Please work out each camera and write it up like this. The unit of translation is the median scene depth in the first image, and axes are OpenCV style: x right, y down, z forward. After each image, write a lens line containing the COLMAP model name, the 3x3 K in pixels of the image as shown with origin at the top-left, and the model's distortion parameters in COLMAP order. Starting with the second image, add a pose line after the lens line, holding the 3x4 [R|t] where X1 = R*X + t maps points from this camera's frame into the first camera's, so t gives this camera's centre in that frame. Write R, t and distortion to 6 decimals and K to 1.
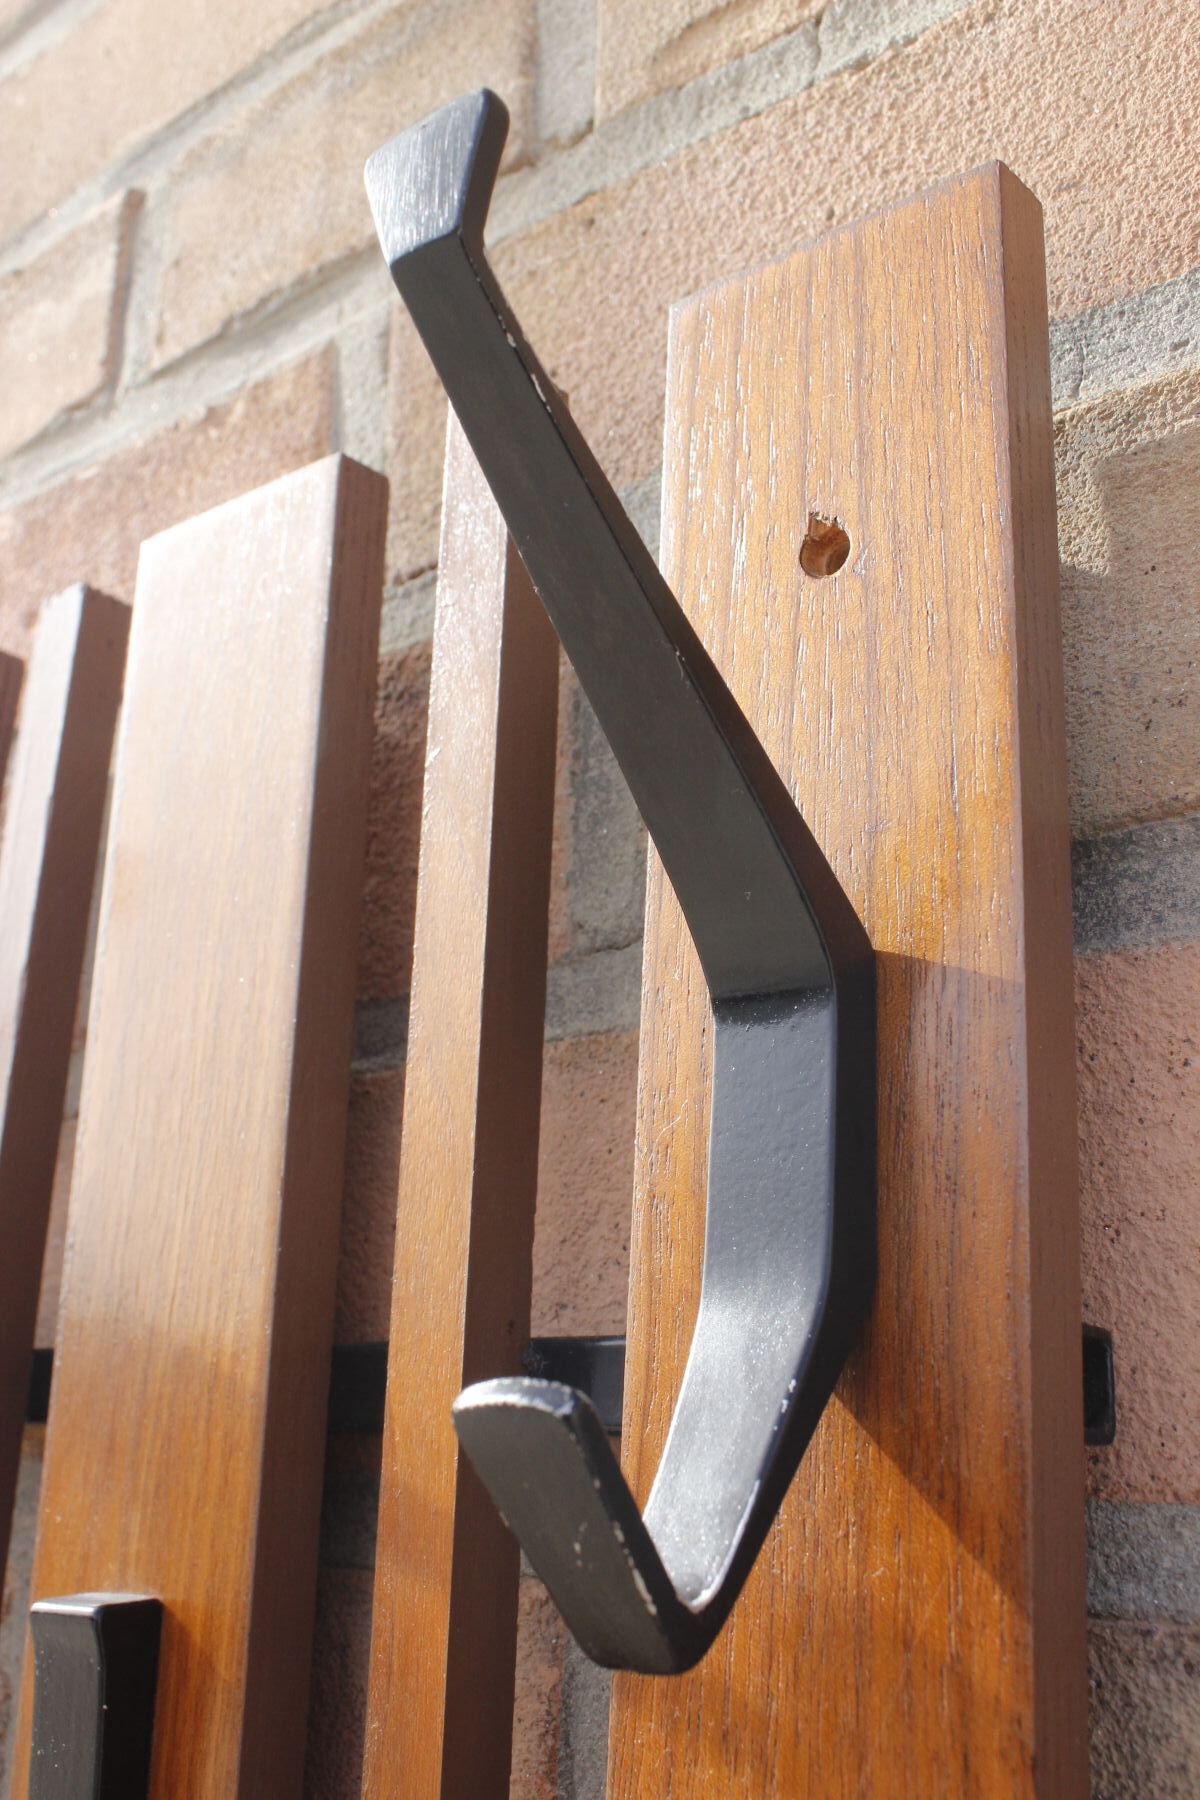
lens RADIAL K [[1948.4, 0, 619.6], [0, 1948.4, 894.5], [0, 0, 1]] dist [-0.101834, 0.000000]
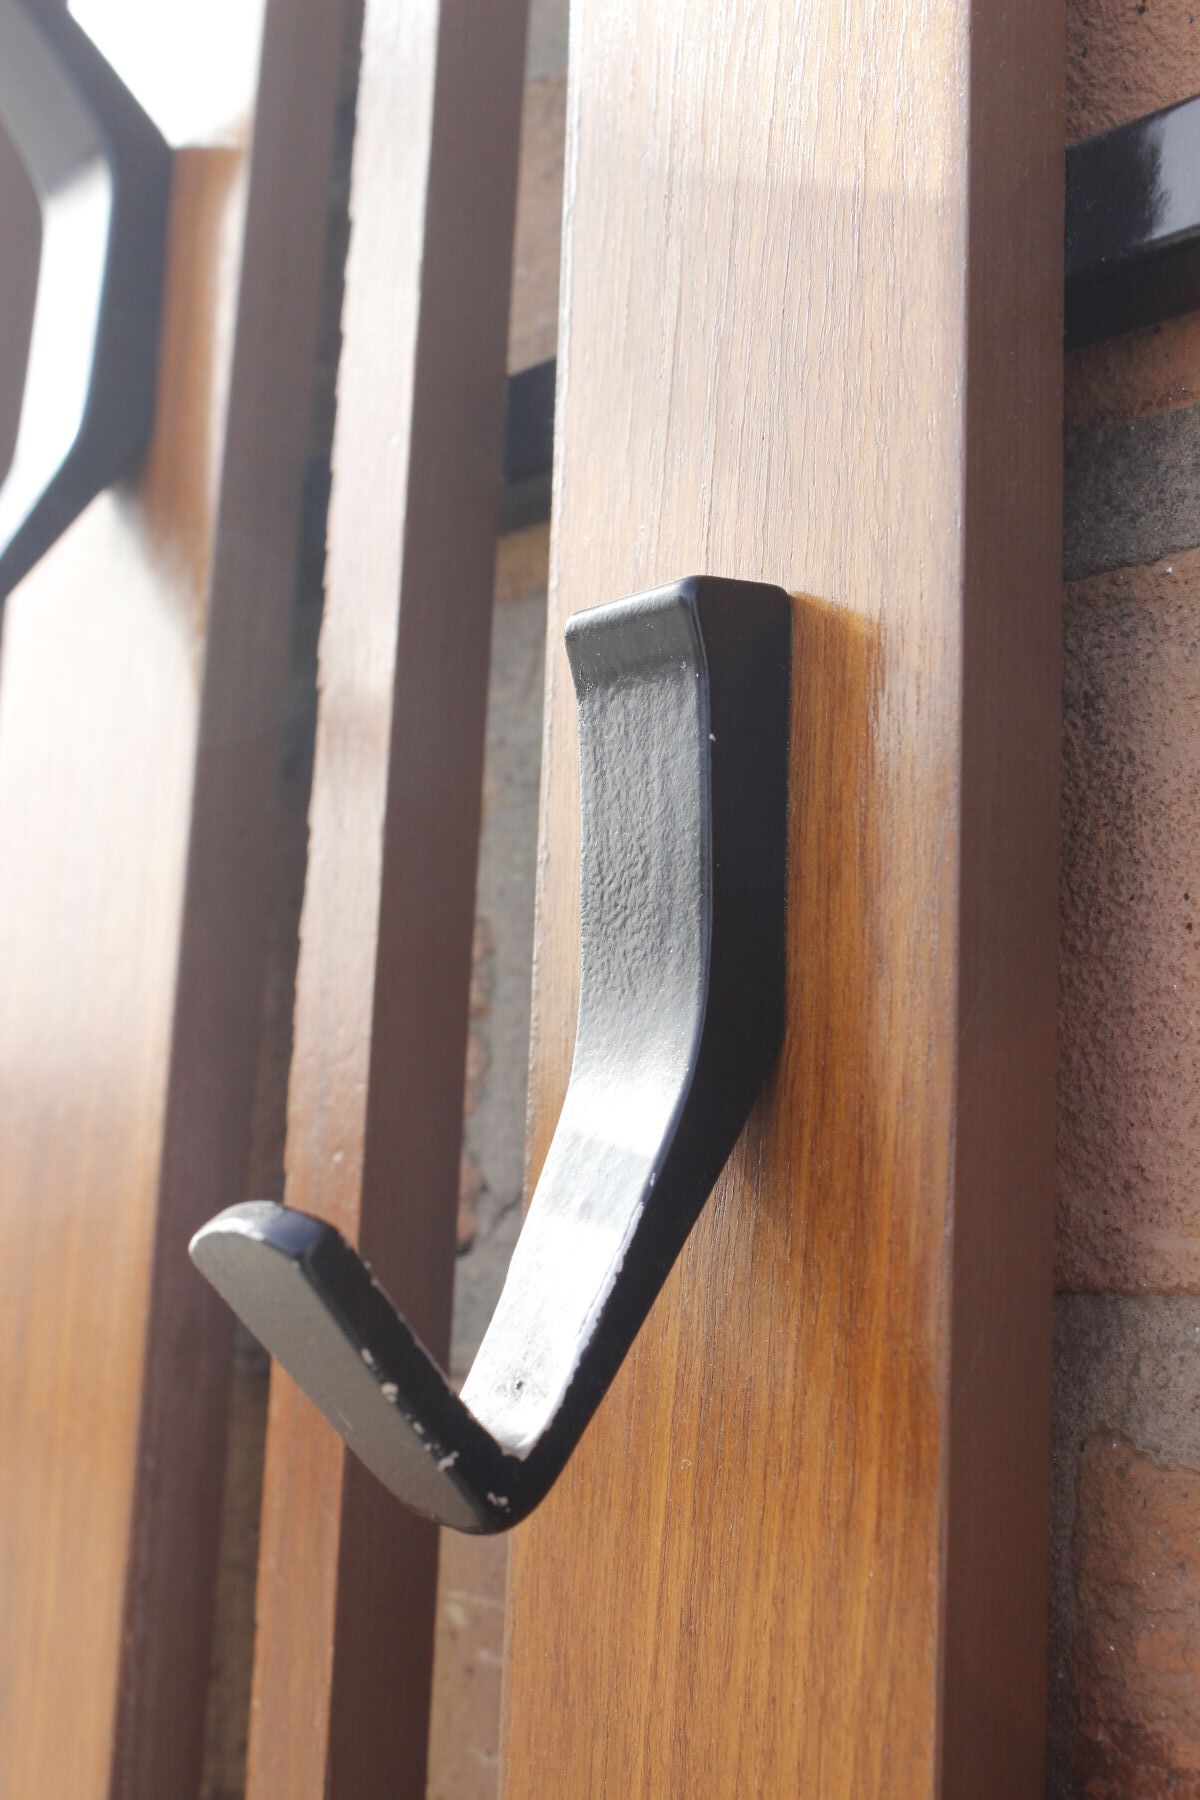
lens RADIAL K [[2604.4, 0, 599.6], [0, 2604.4, 897.5], [0, 0, 1]] dist [-0.070718, 0.000000]
pose [[0.981761, -0.022832, -0.188743, -0.165363], [0.053030, 0.986248, 0.156531, 0.371992], [0.182574, -0.163685, 0.969471, 0.226623]]
